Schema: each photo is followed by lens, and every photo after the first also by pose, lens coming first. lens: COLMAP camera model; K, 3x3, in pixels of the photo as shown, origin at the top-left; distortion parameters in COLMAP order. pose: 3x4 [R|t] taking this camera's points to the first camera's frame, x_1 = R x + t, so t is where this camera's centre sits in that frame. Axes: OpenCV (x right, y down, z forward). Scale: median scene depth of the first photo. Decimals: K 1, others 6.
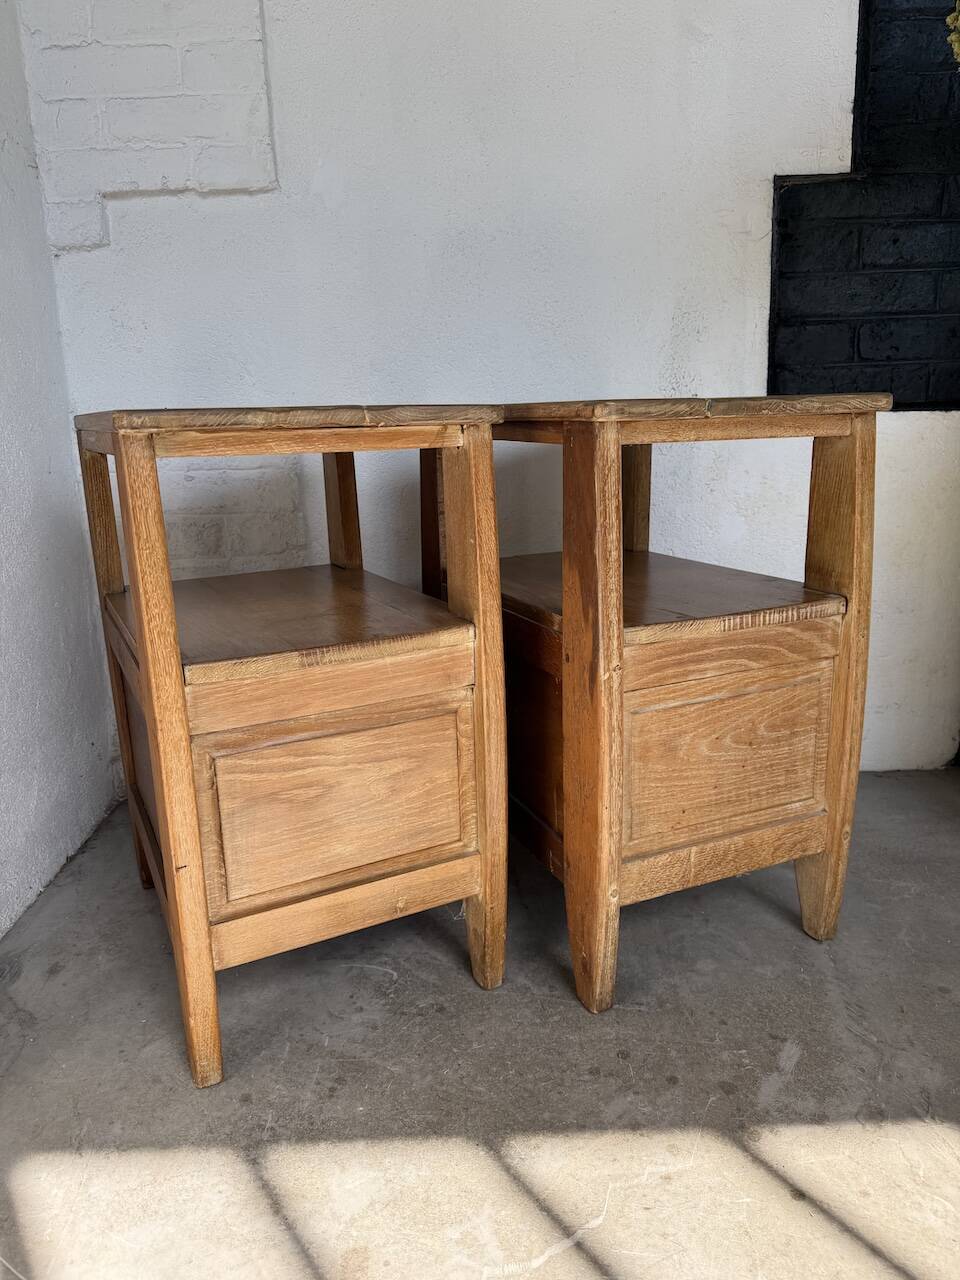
lens RADIAL K [[942.5, 0, 483.1], [0, 942.5, 635.7], [0, 0, 1]] dist [0.044091, -0.054010]
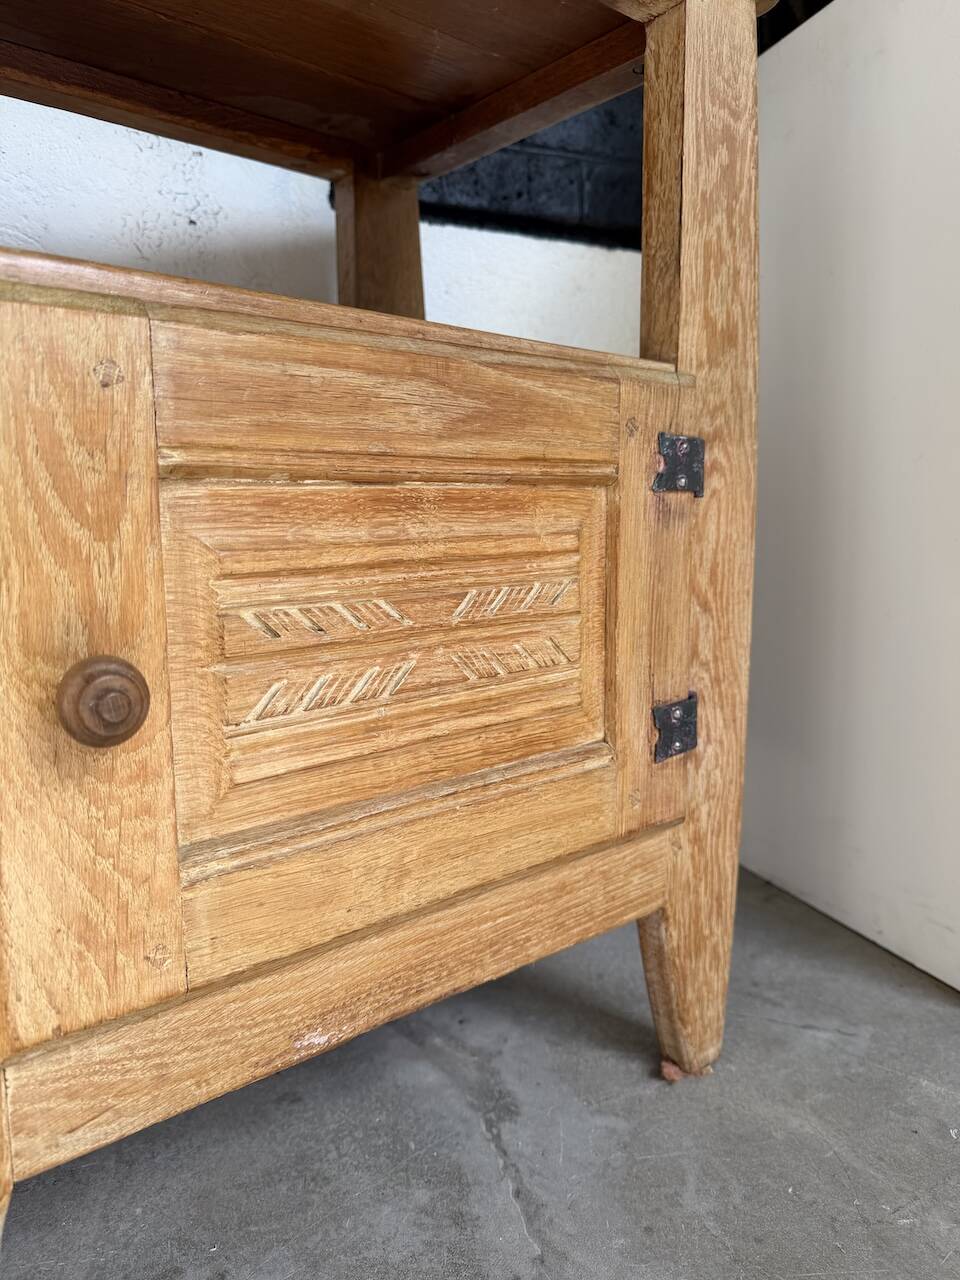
lens RADIAL K [[916.4, 0, 479.9], [0, 916.4, 630.5], [0, 0, 1]] dist [0.093249, -0.157280]
pose [[0.927377, -0.031783, 0.372776, 0.234850], [0.077749, 0.991005, -0.108927, 0.117109], [-0.365961, 0.130000, 0.921506, 0.696685]]
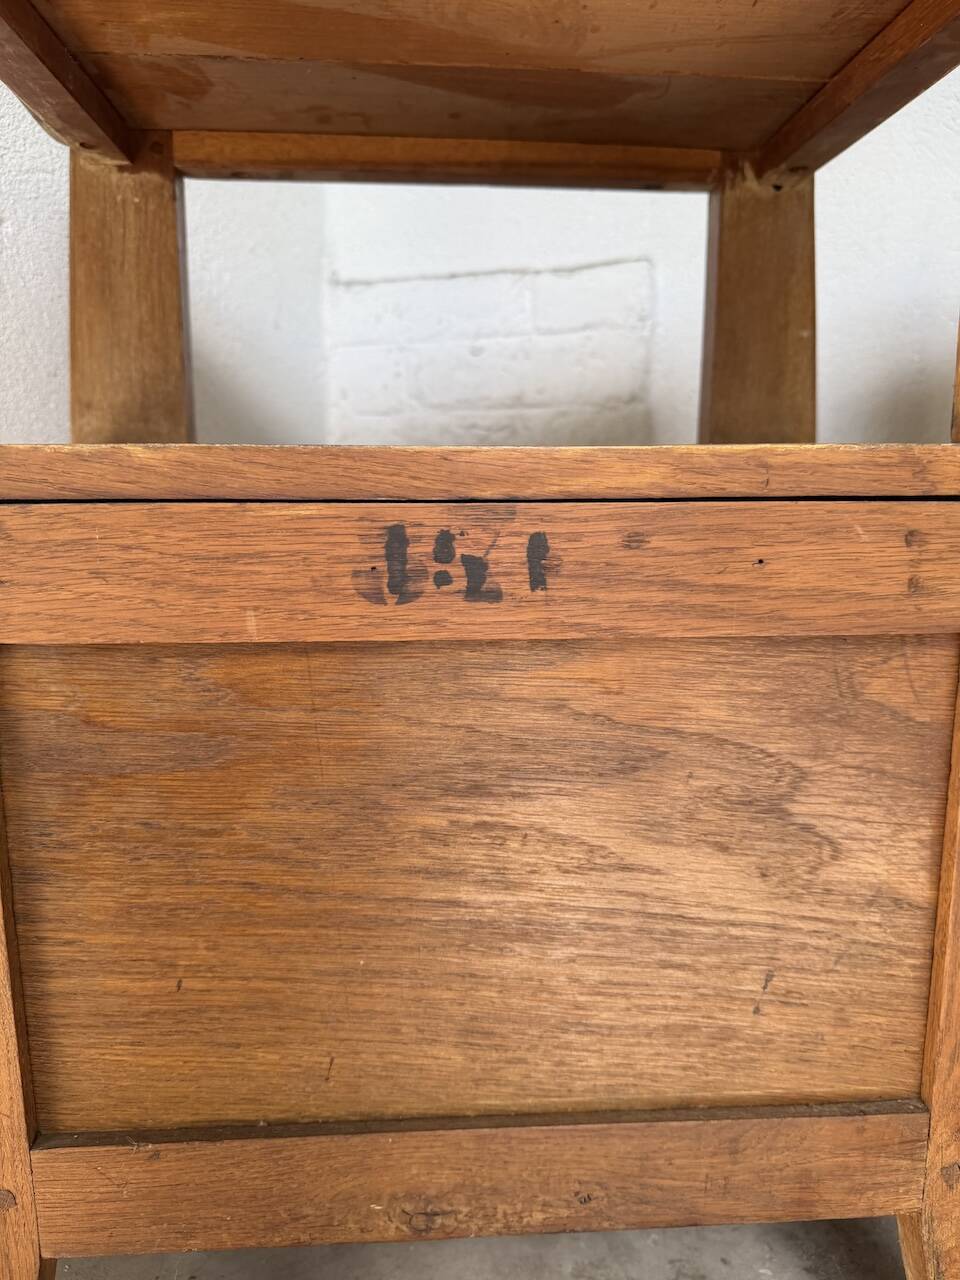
lens RADIAL K [[941.2, 0, 469.4], [0, 941.2, 641.0], [0, 0, 1]] dist [-0.005244, -0.006230]
pose [[0.927250, 0.089512, -0.363586, -0.095103], [-0.112391, 0.992767, -0.042219, 0.079661], [0.357177, 0.080011, 0.930603, 0.603080]]
